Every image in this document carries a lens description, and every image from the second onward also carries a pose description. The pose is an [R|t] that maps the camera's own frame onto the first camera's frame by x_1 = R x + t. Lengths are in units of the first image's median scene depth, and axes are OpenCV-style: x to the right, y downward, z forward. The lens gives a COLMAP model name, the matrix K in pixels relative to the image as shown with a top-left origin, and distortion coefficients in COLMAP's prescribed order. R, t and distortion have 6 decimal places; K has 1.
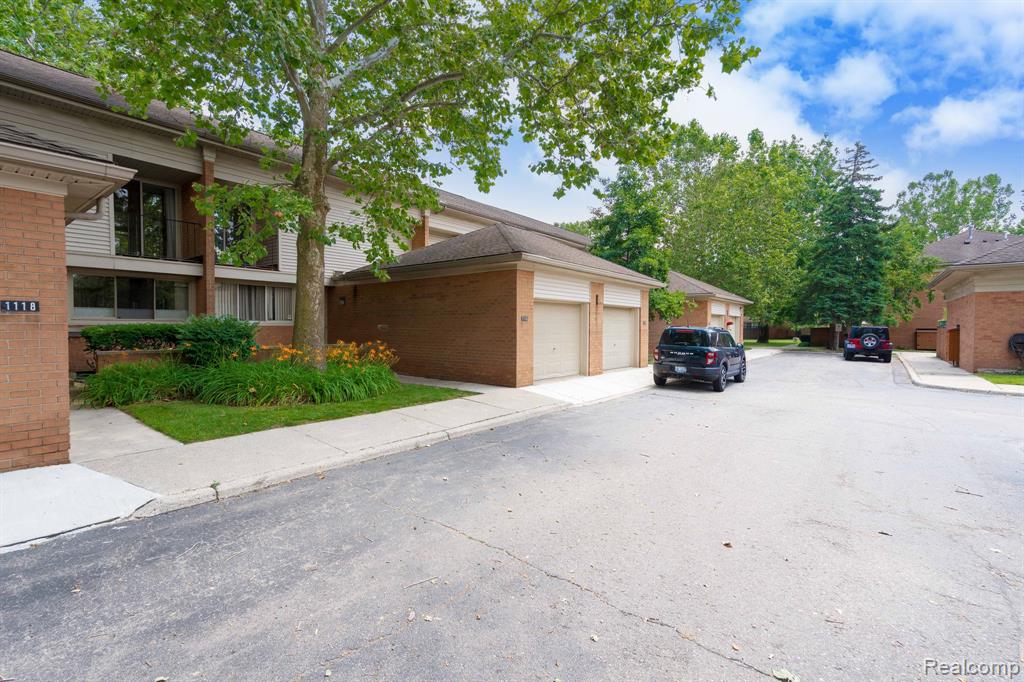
lens RADIAL K [[463.2, 0, 514.4], [0, 463.2, 329.2], [0, 0, 1]] dist [0.013342, 0.000090]
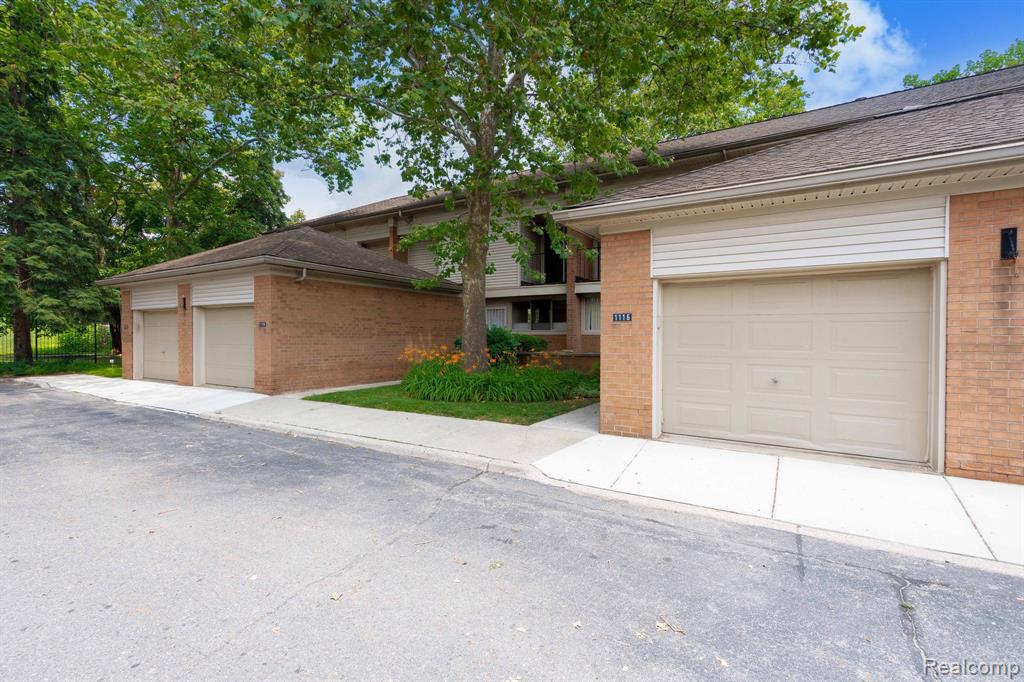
lens RADIAL K [[461.6, 0, 512.0], [0, 461.6, 341.0], [0, 0, 1]] dist [-0.000256, -0.000032]
pose [[0.110344, 0.010427, -0.993839, 0.491496], [0.002847, 0.999938, 0.010807, -0.001461], [0.993889, -0.004022, 0.110308, 0.683795]]
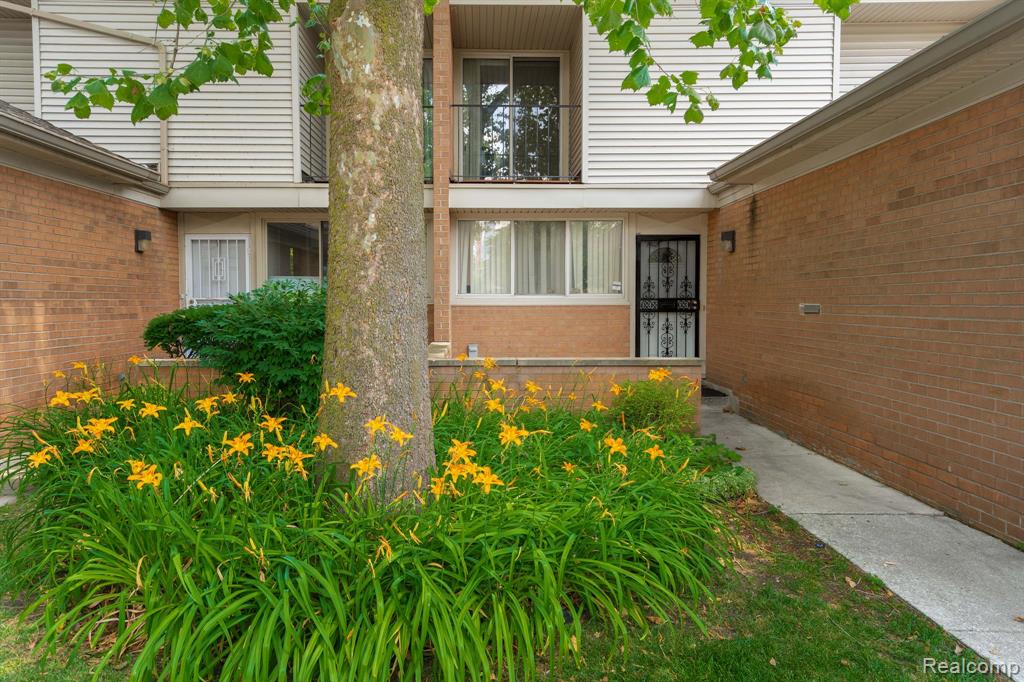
lens RADIAL K [[655.9, 0, 481.1], [0, 655.9, 335.9], [0, 0, 1]] dist [0.002318, 0.000747]
pose [[0.608810, 0.038731, -0.792370, -0.061936], [0.000072, 0.998805, 0.048877, -0.009066], [0.793316, -0.029814, 0.608080, 0.570883]]
